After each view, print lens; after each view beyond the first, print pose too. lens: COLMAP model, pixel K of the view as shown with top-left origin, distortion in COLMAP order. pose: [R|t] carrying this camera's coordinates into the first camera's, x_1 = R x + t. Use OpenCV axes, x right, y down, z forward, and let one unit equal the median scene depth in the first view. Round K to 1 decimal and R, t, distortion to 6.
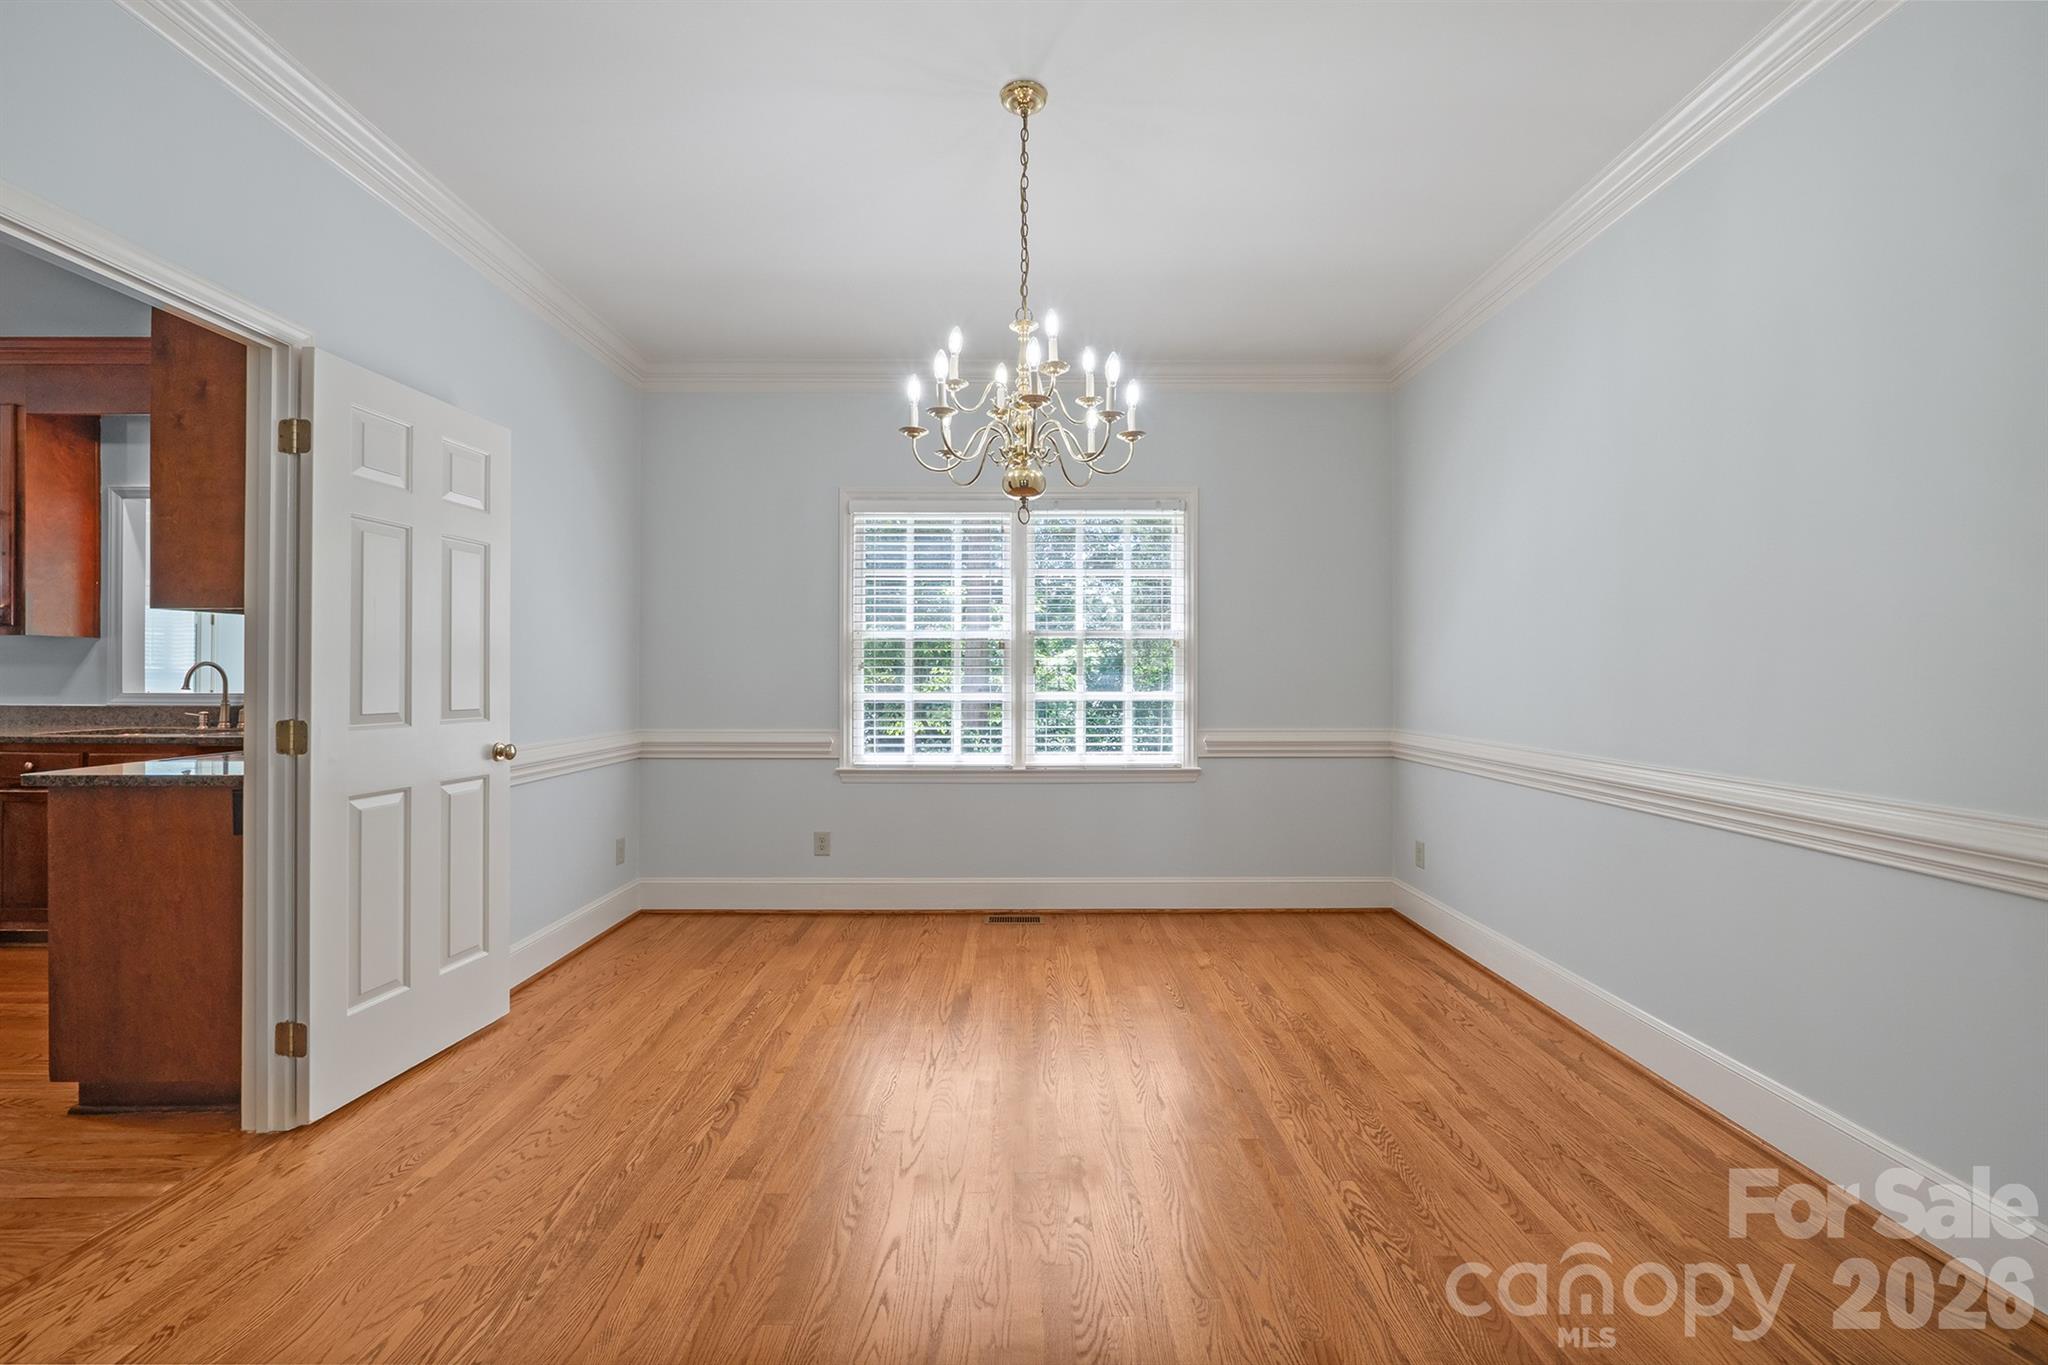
lens RADIAL K [[862.3, 0, 1029.9], [0, 862.3, 670.7], [0, 0, 1]] dist [-0.005753, -0.001005]
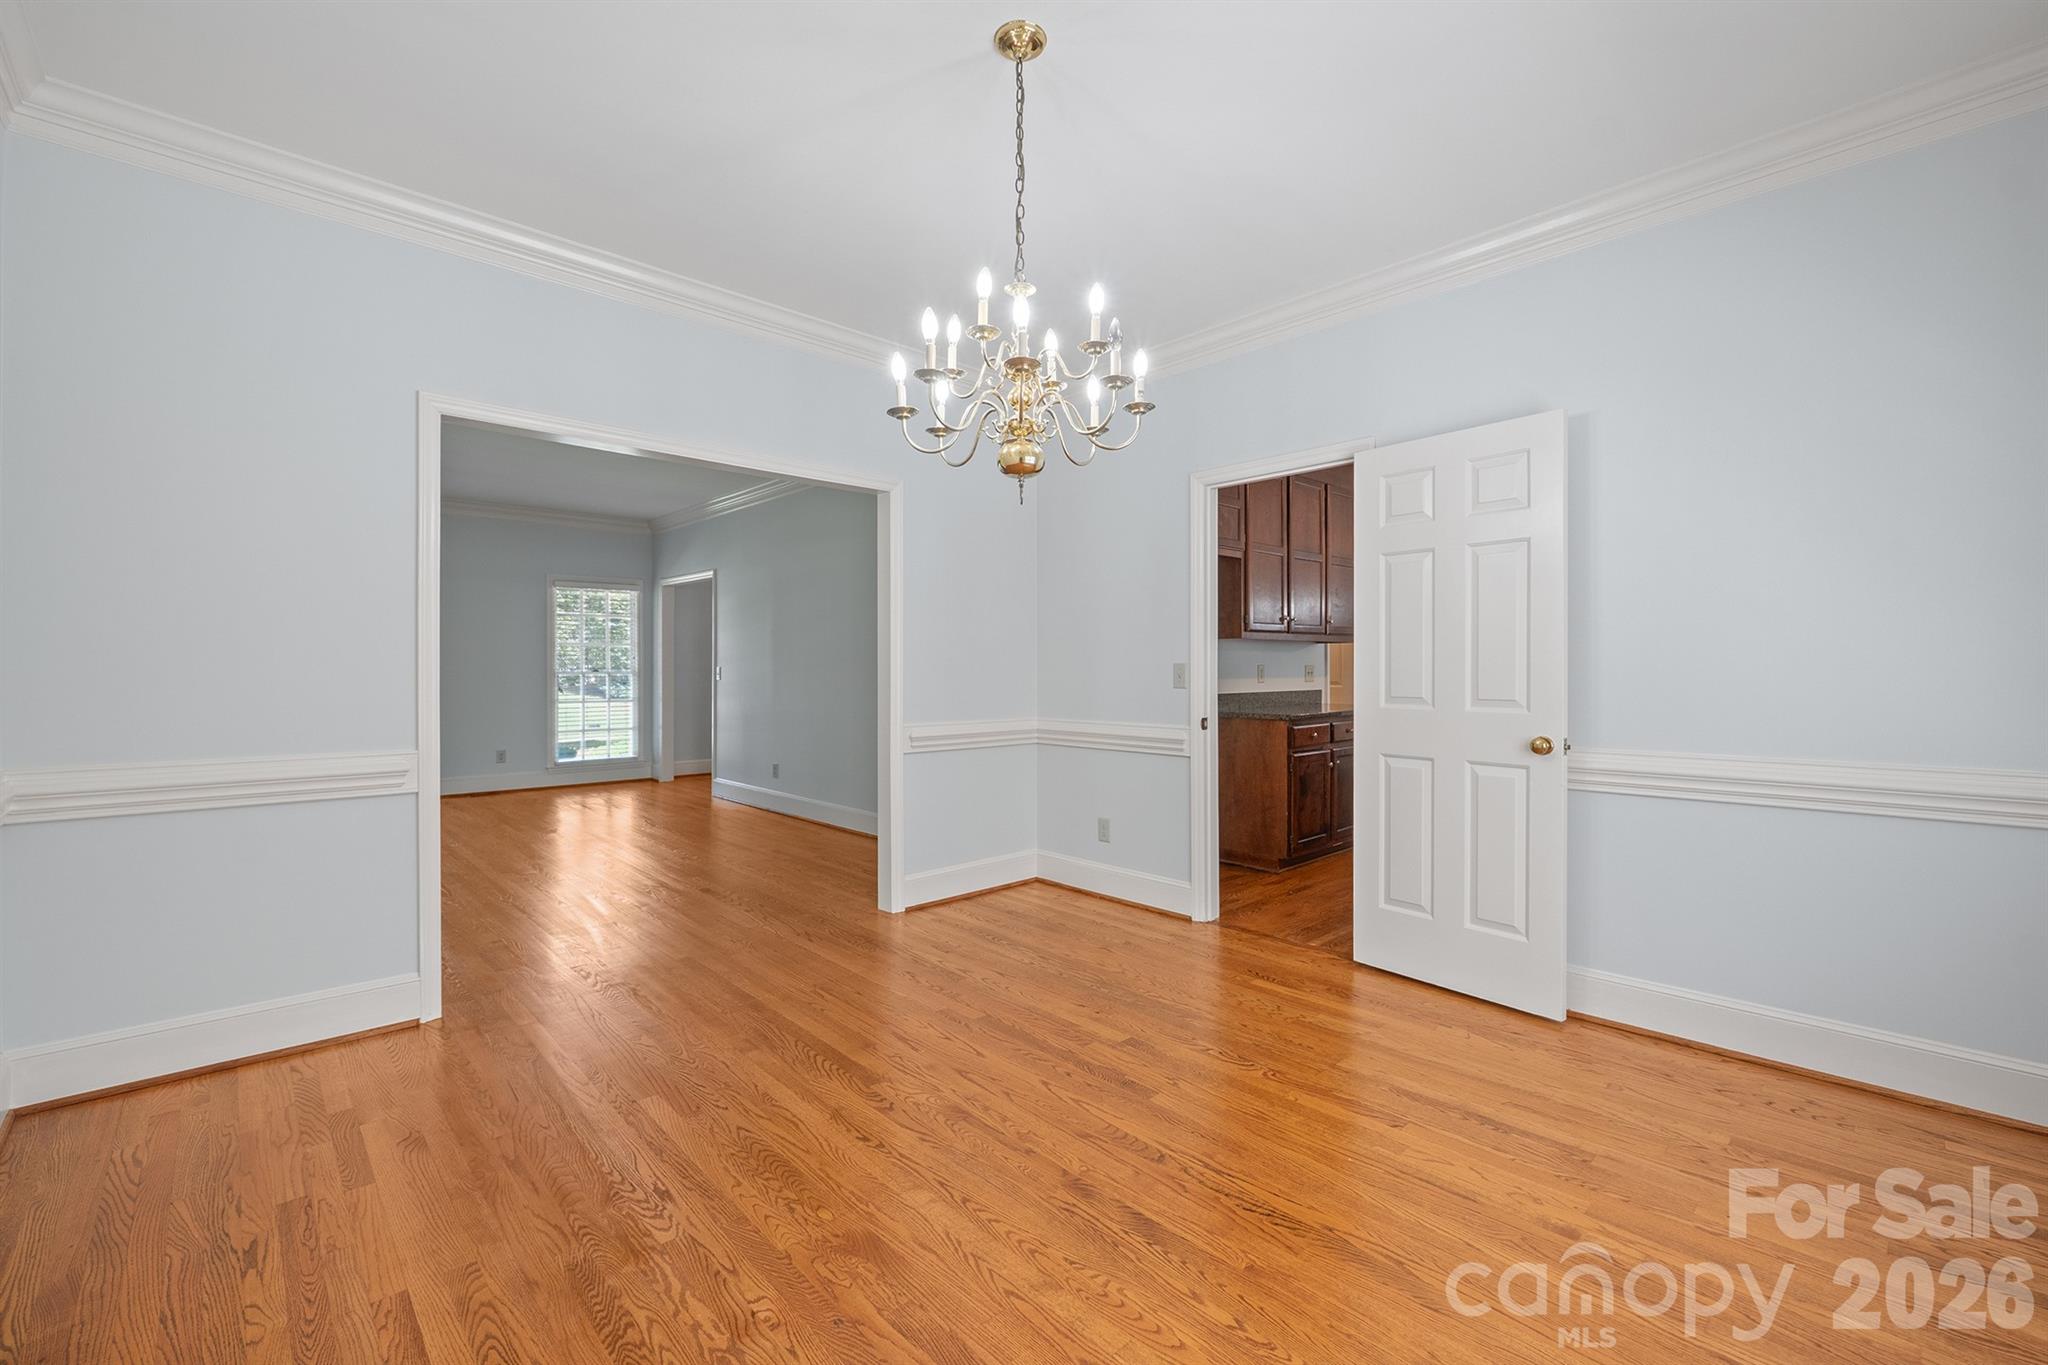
lens RADIAL K [[862.3, 0, 1027.6], [0, 862.3, 671.1], [0, 0, 1]] dist [-0.005753, -0.001005]
pose [[-0.736901, 0.002207, -0.675997, 0.699277], [0.005737, 0.999979, -0.002989, 0.012363], [0.675977, -0.006081, -0.736898, 1.922251]]
